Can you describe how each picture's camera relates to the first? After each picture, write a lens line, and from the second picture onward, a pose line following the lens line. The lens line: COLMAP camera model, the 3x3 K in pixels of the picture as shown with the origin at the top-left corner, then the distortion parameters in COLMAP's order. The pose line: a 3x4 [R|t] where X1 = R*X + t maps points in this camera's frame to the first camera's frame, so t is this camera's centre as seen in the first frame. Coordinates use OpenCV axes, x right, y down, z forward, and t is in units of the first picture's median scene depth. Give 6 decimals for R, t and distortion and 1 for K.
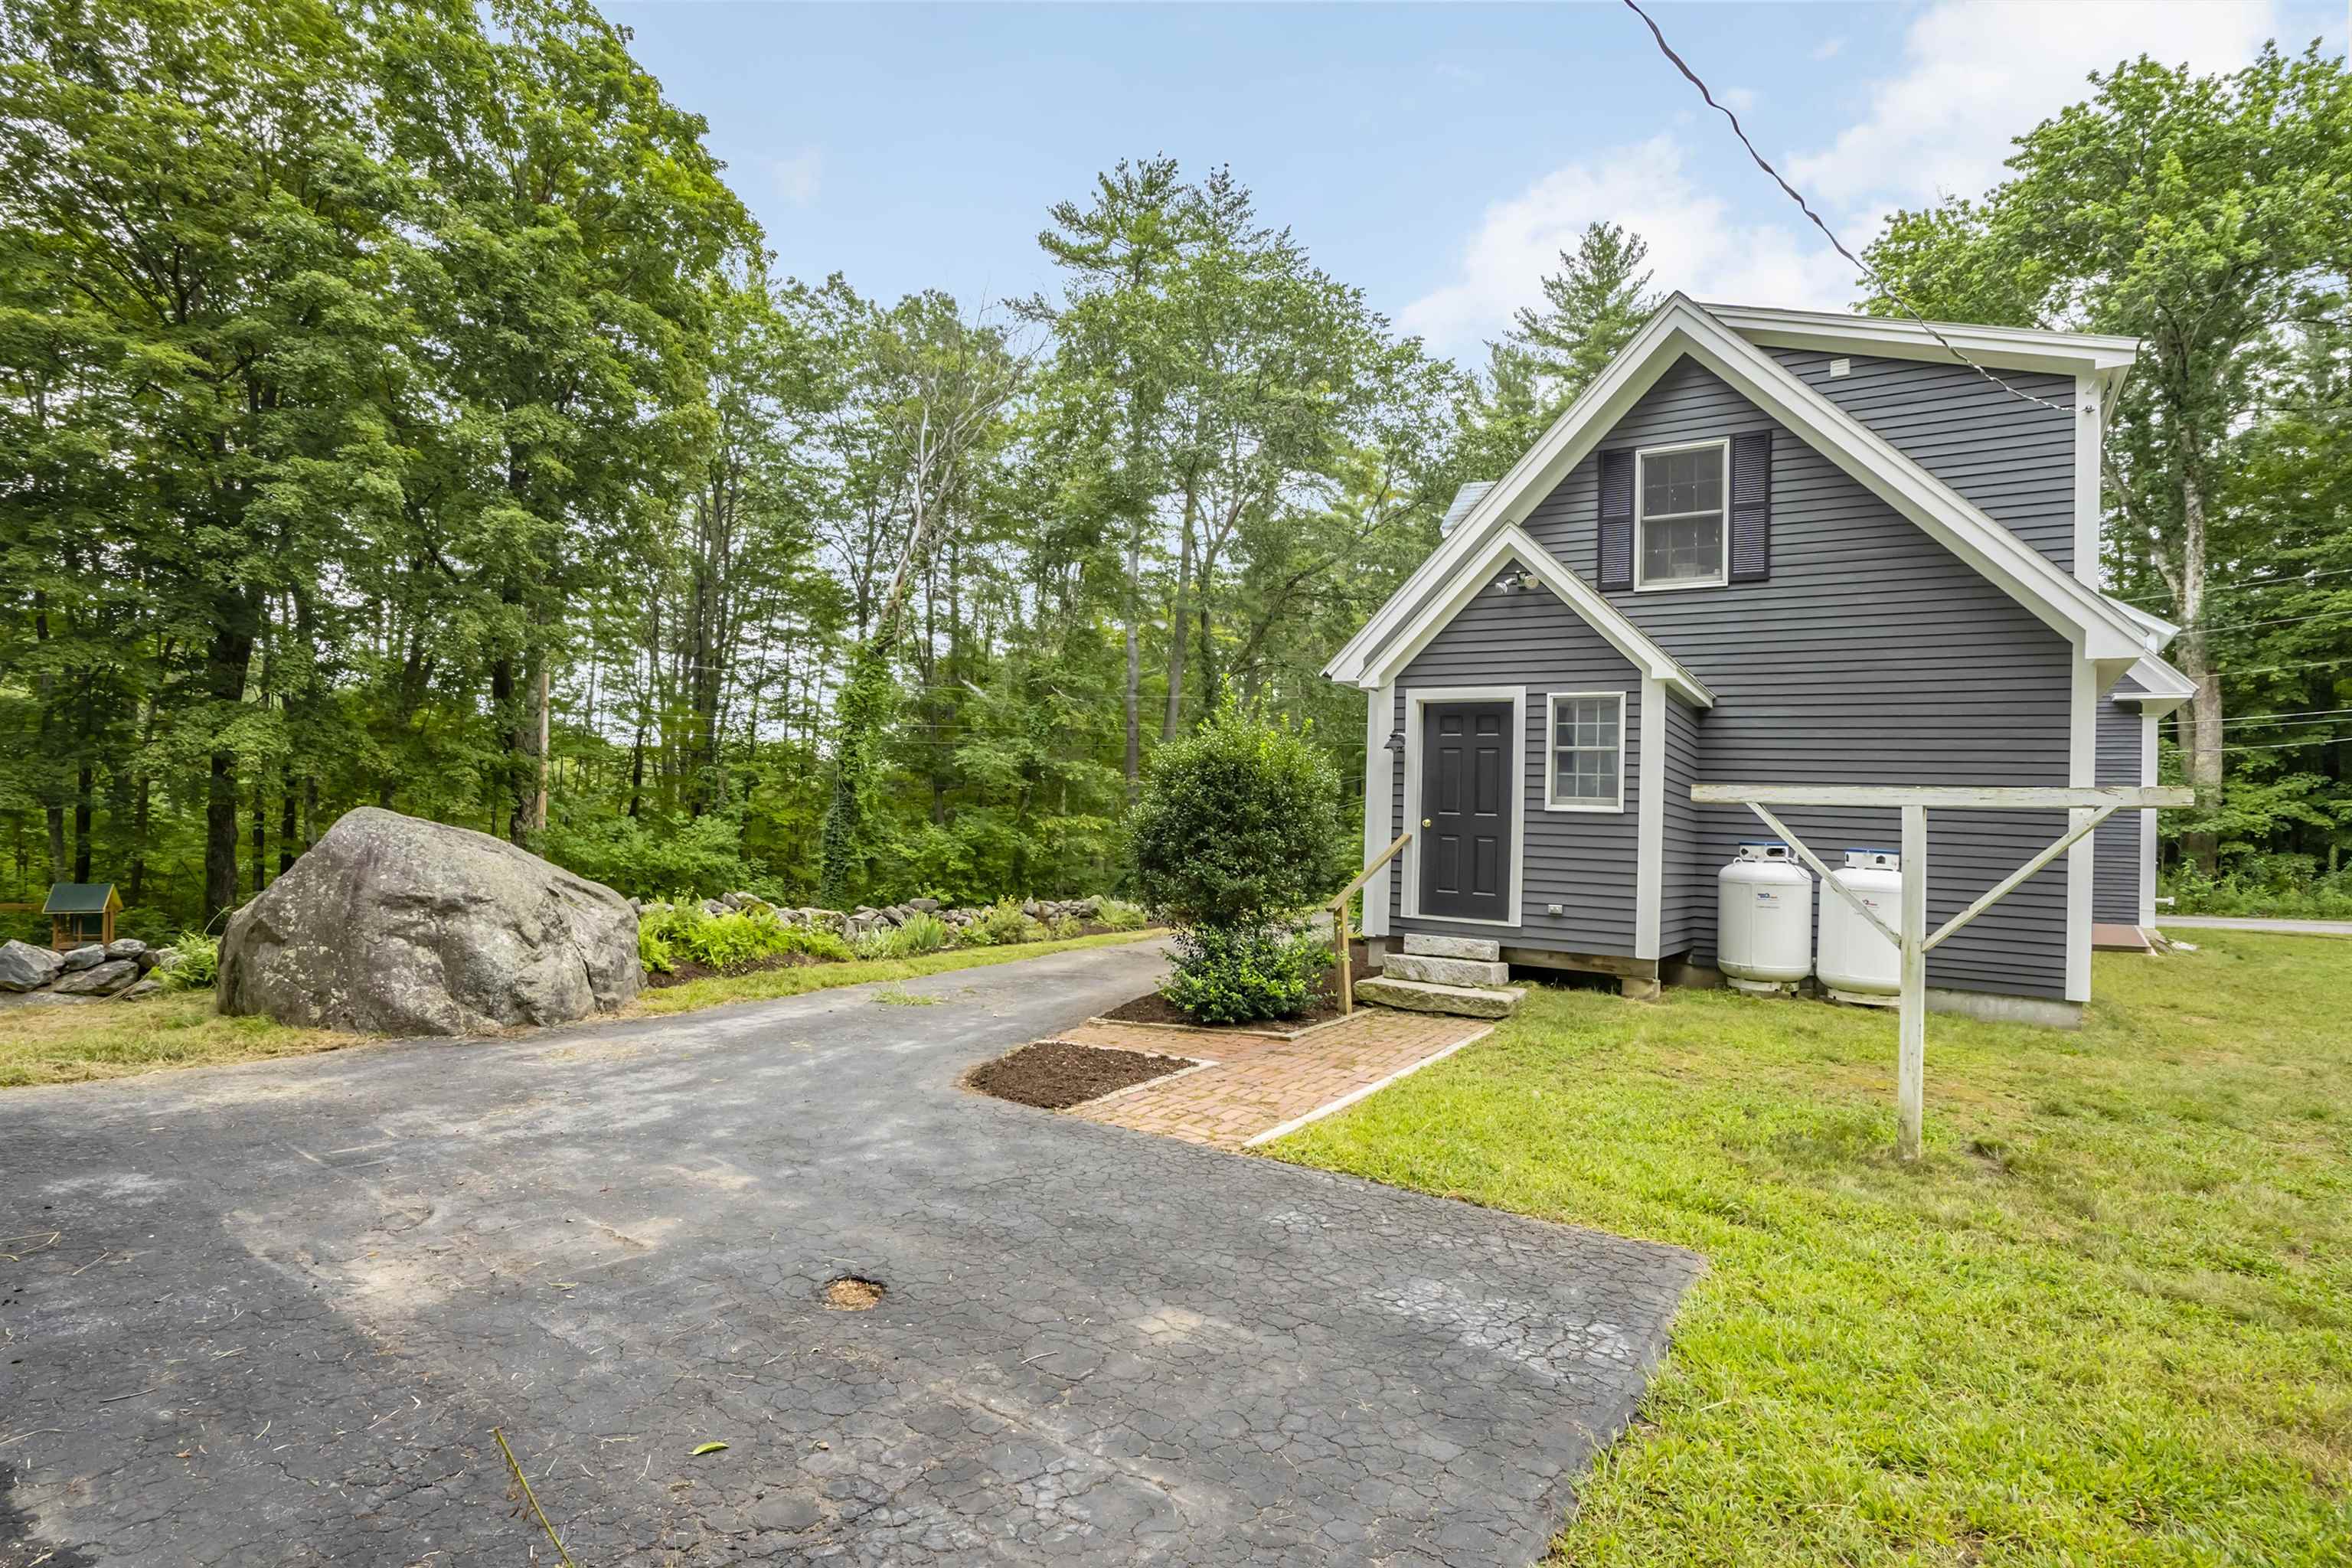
lens RADIAL K [[1082.8, 0, 1060.2], [0, 1082.8, 866.4], [0, 0, 1]] dist [-0.054988, 0.021031]
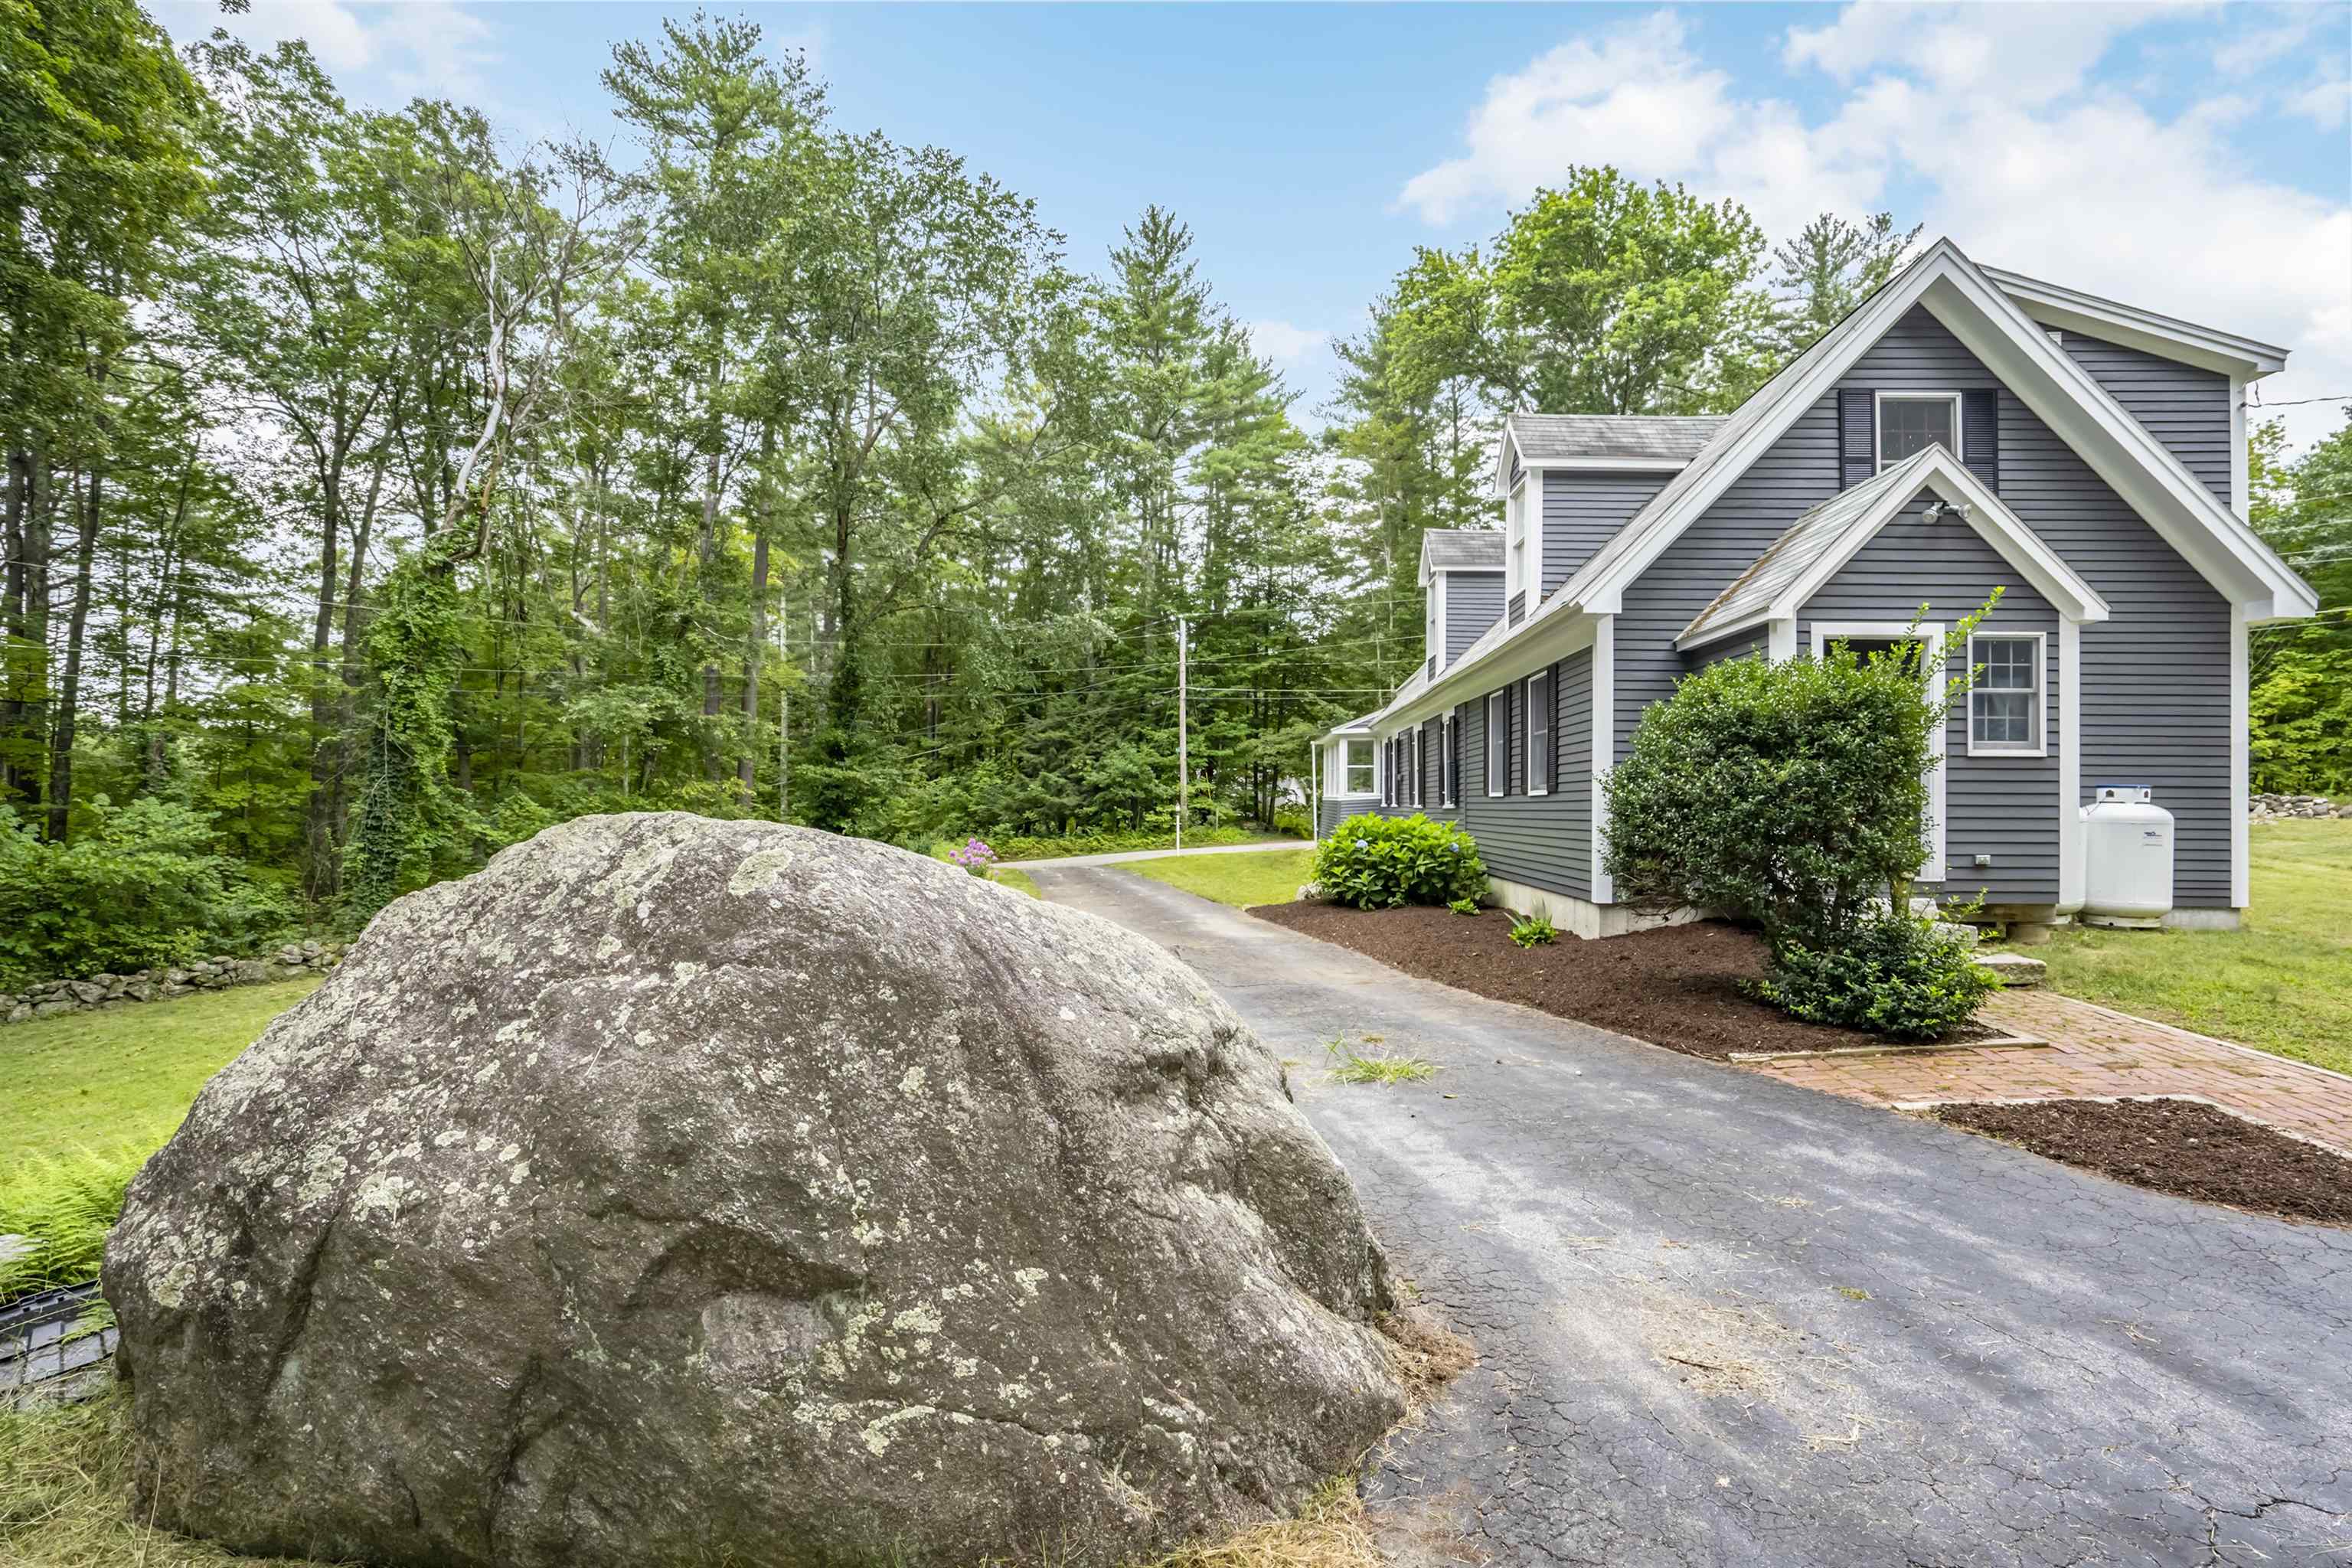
lens RADIAL K [[1111.7, 0, 1176.6], [0, 1111.7, 805.5], [0, 0, 1]] dist [-0.057833, 0.023140]
pose [[0.856591, -0.044819, 0.514045, -0.597366], [0.052969, 0.998595, -0.001199, -0.042019], [-0.513269, 0.028255, 0.857762, 0.508878]]
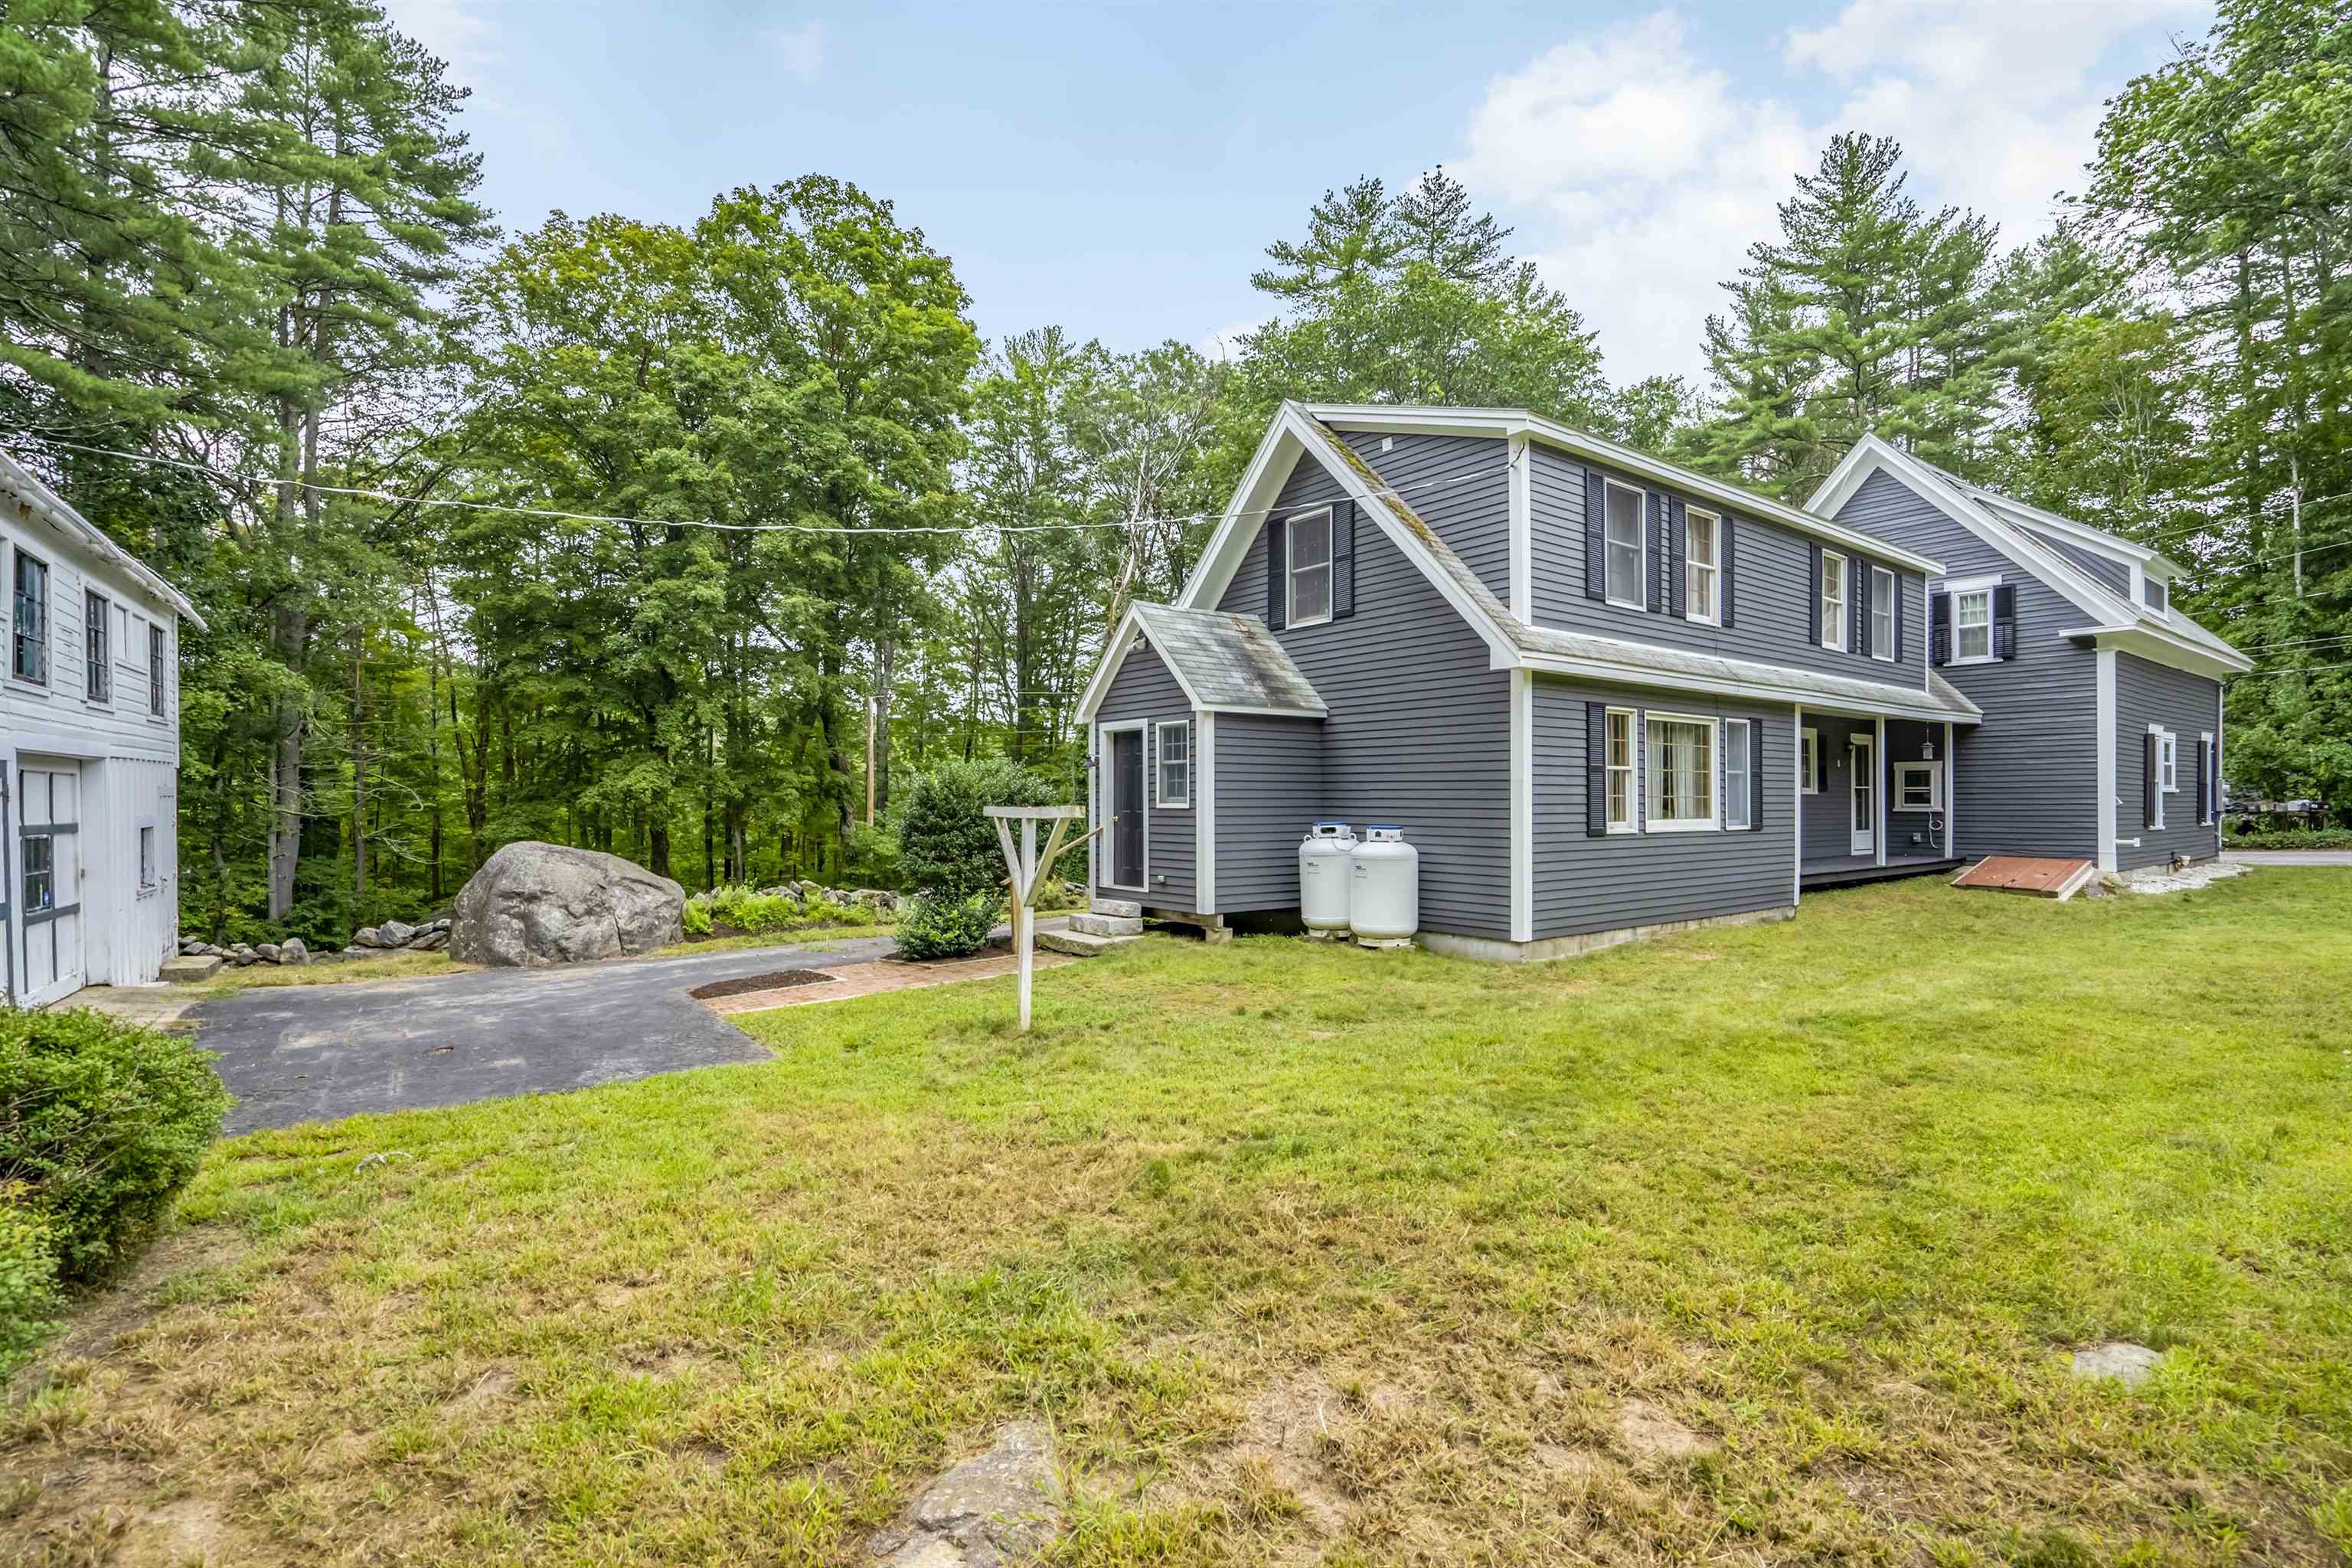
lens RADIAL K [[1071.3, 0, 1166.0], [0, 1071.3, 828.8], [0, 0, 1]] dist [-0.045580, 0.007008]
pose [[0.944141, -0.045903, -0.326329, 0.860559], [0.042760, 0.998944, -0.016805, -0.001558], [0.326756, 0.001912, 0.945107, -0.288424]]
